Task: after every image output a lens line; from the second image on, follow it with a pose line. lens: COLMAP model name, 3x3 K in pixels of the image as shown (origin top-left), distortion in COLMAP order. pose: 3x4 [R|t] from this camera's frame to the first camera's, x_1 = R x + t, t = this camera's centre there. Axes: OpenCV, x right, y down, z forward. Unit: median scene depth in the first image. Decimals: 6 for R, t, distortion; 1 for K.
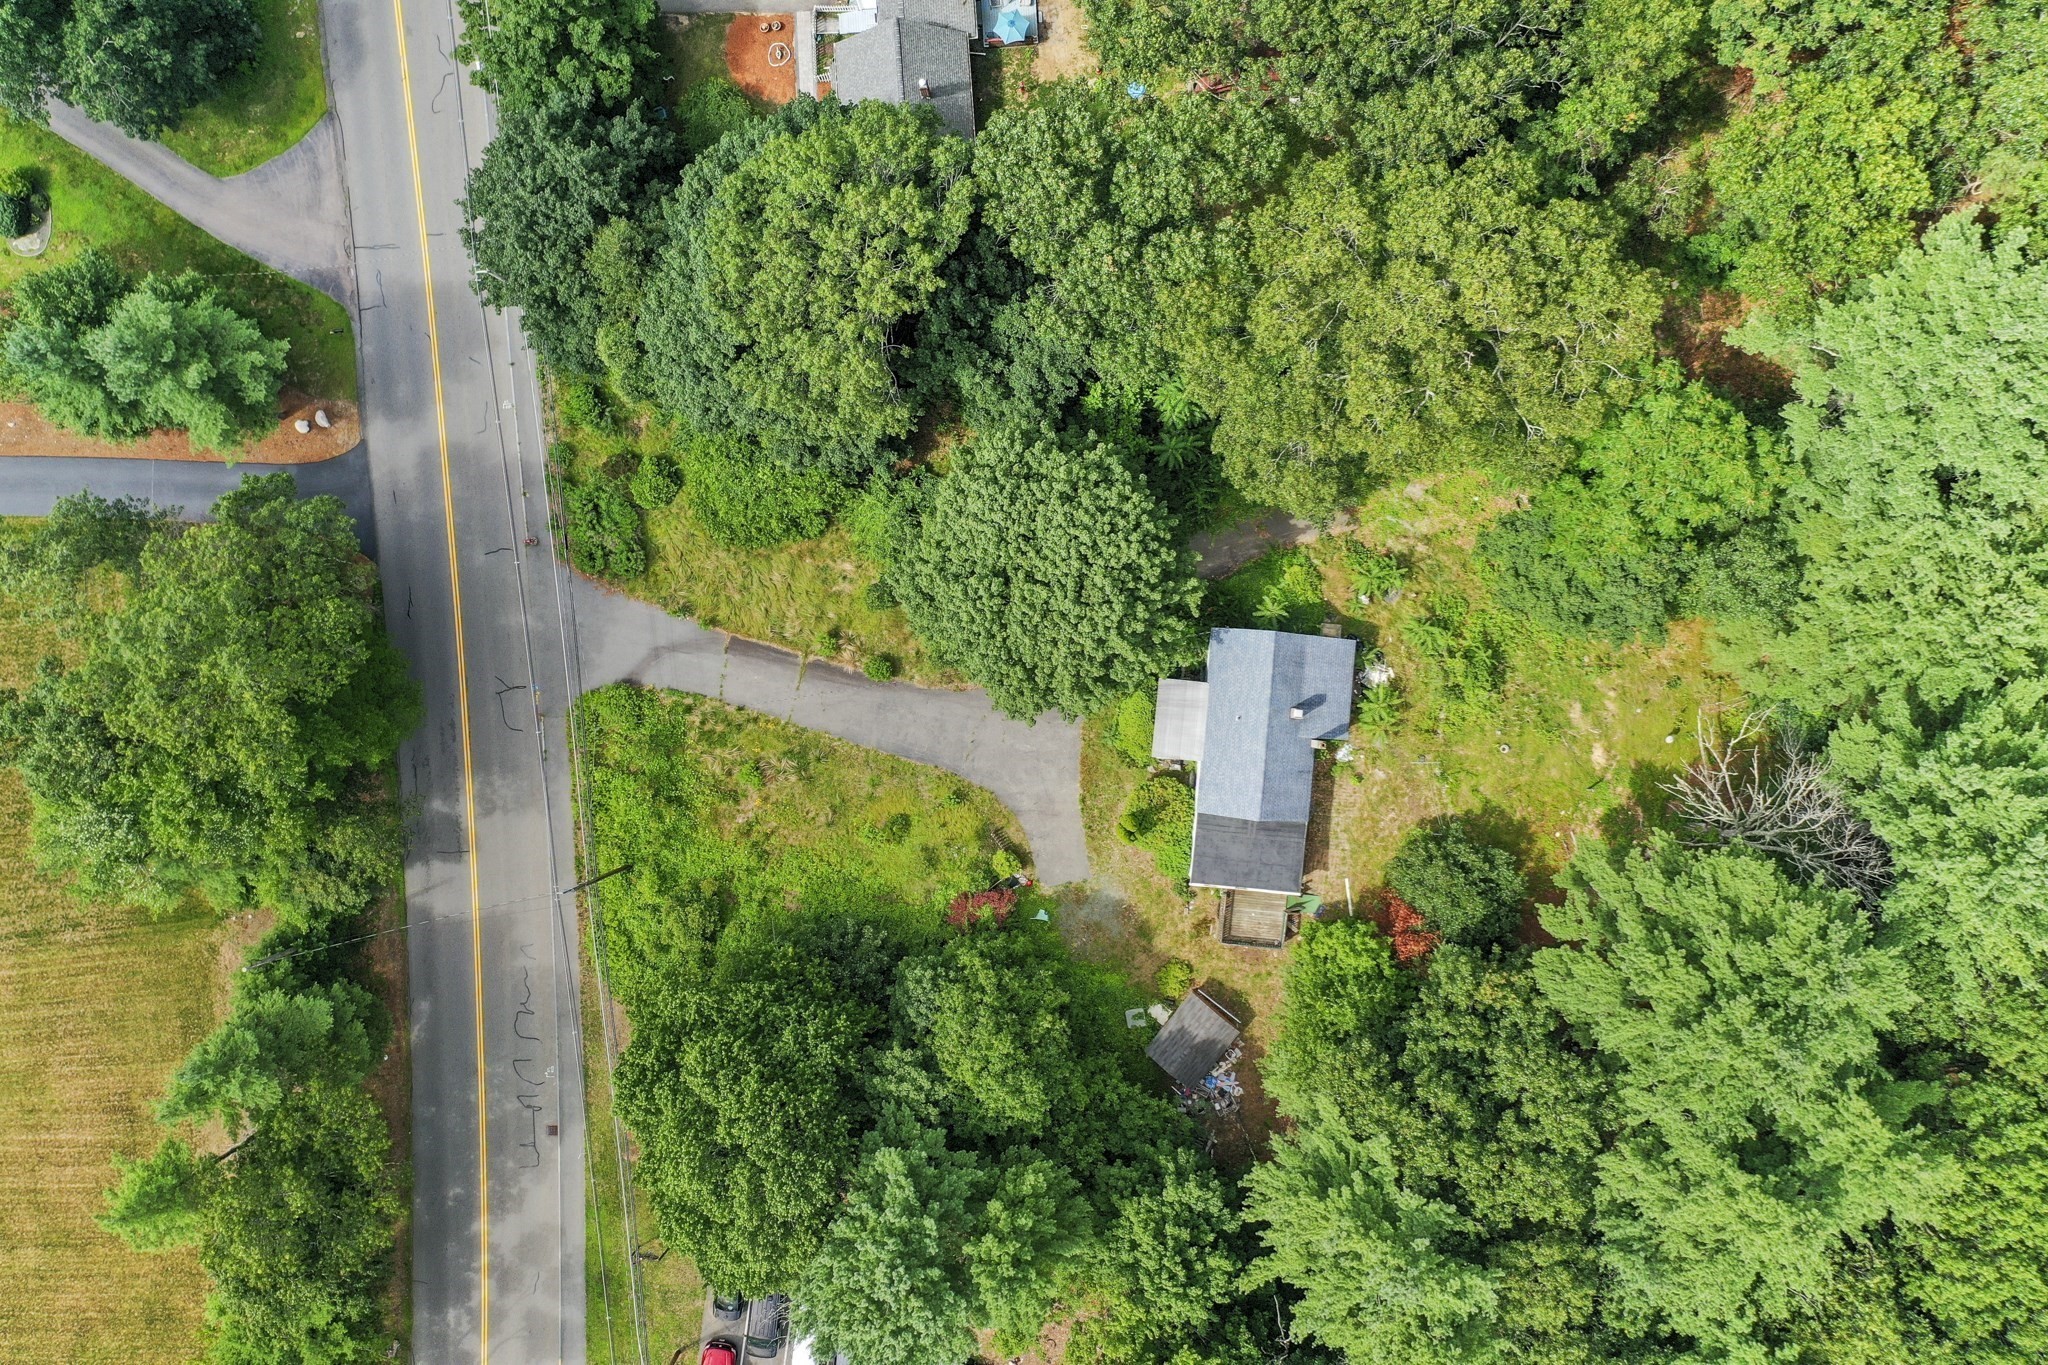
lens RADIAL K [[1602.4, 0, 1027.7], [0, 1602.4, 679.7], [0, 0, 1]] dist [-0.003330, -0.004079]
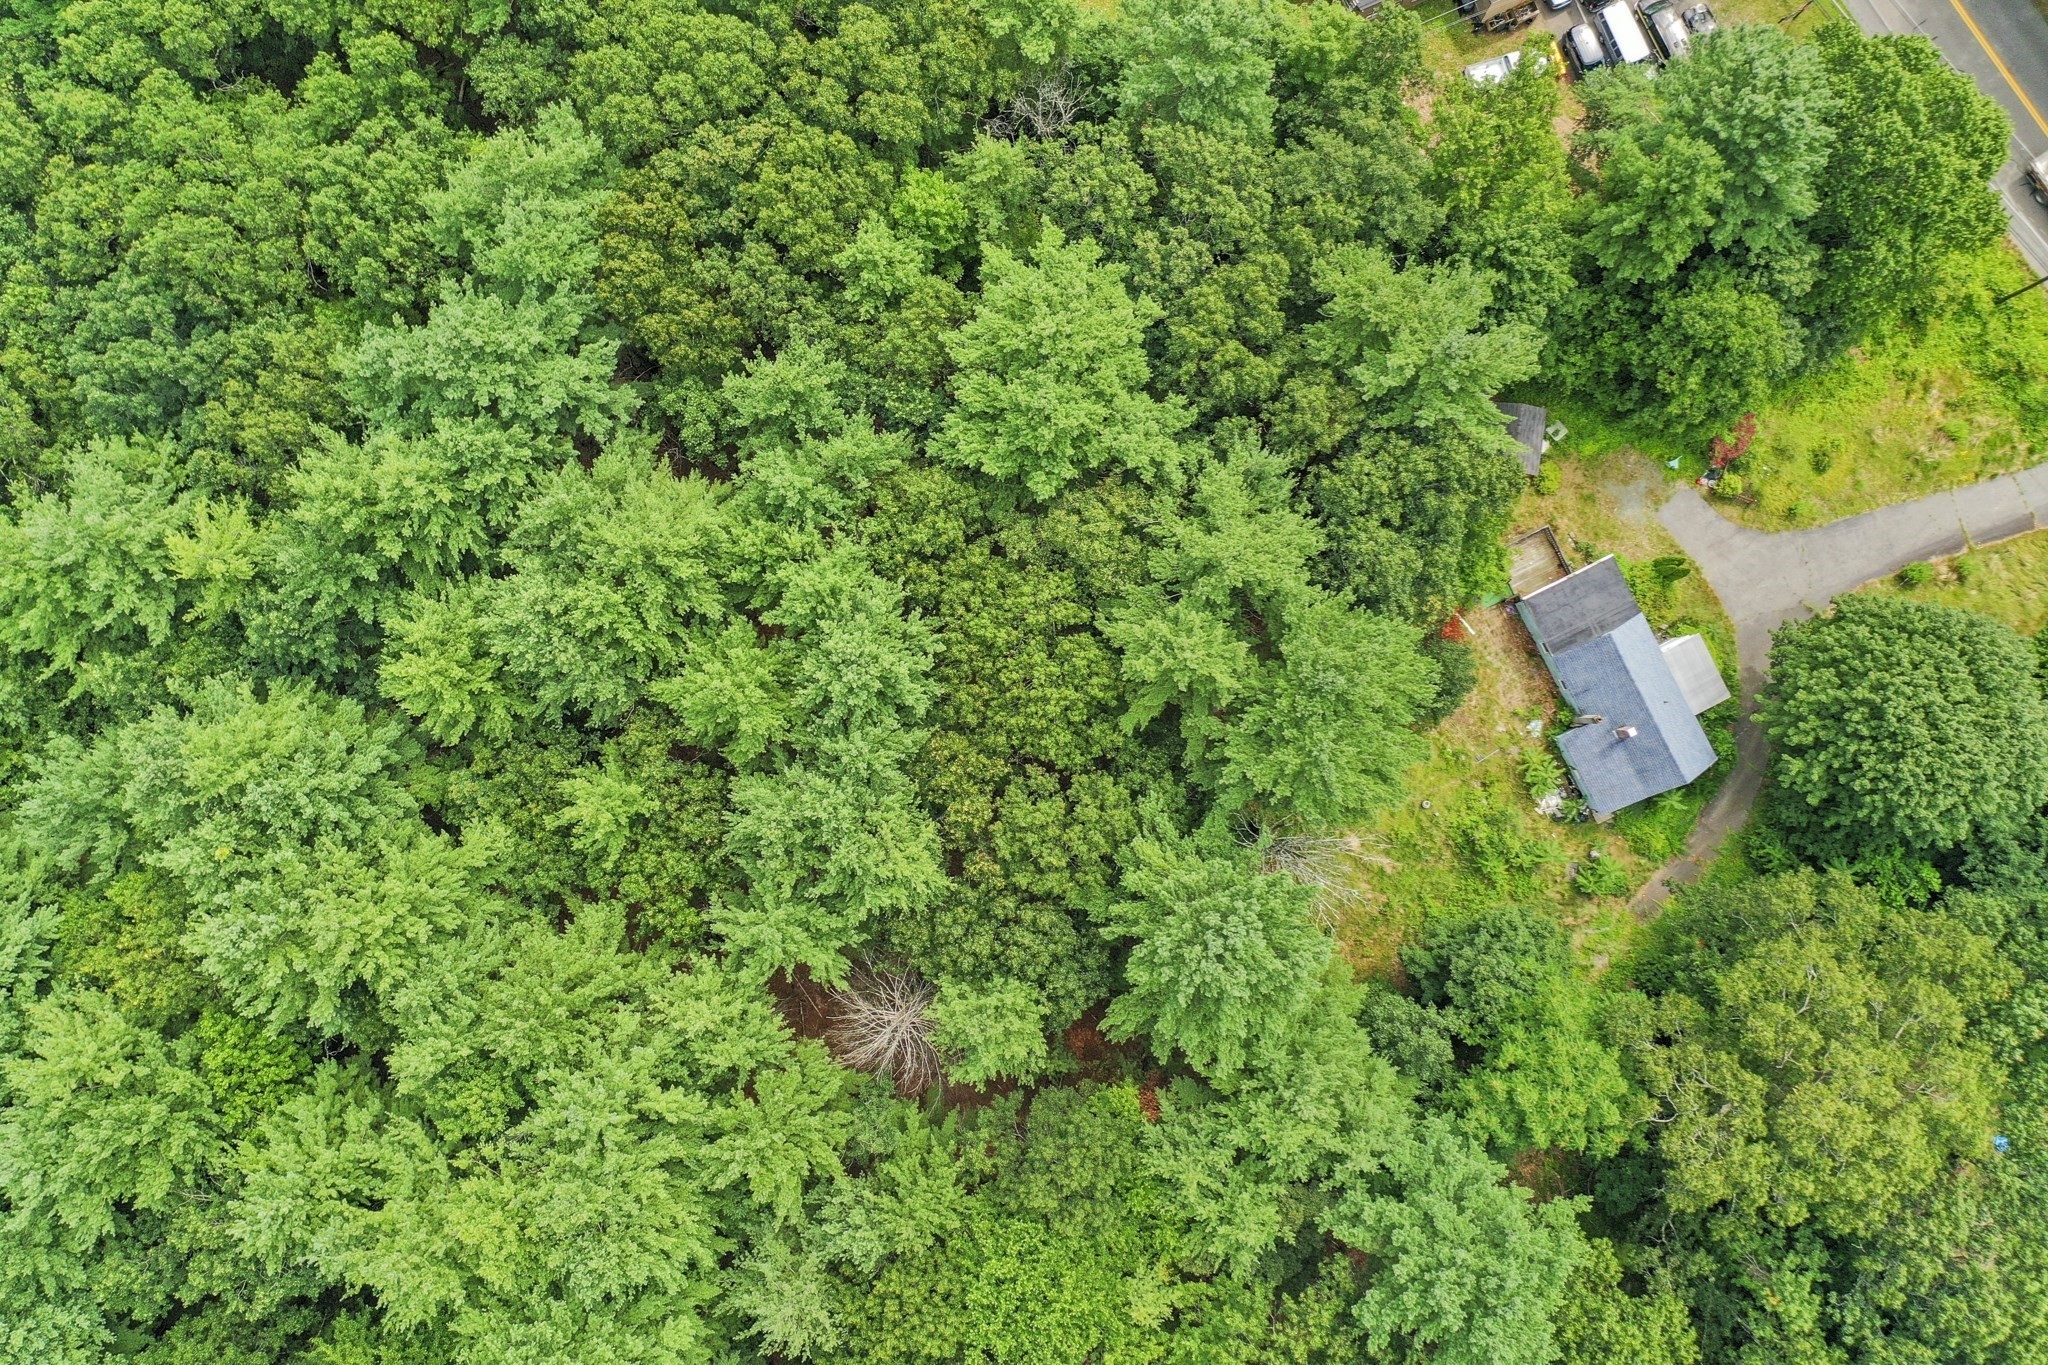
lens RADIAL K [[1602.4, 0, 1029.8], [0, 1602.4, 673.8], [0, 0, 1]] dist [-0.003330, -0.004079]
pose [[-0.847910, 0.527937, 0.048284, 0.421502], [-0.526011, -0.849155, 0.047425, 0.209919], [0.066038, 0.014814, 0.997707, -0.142038]]
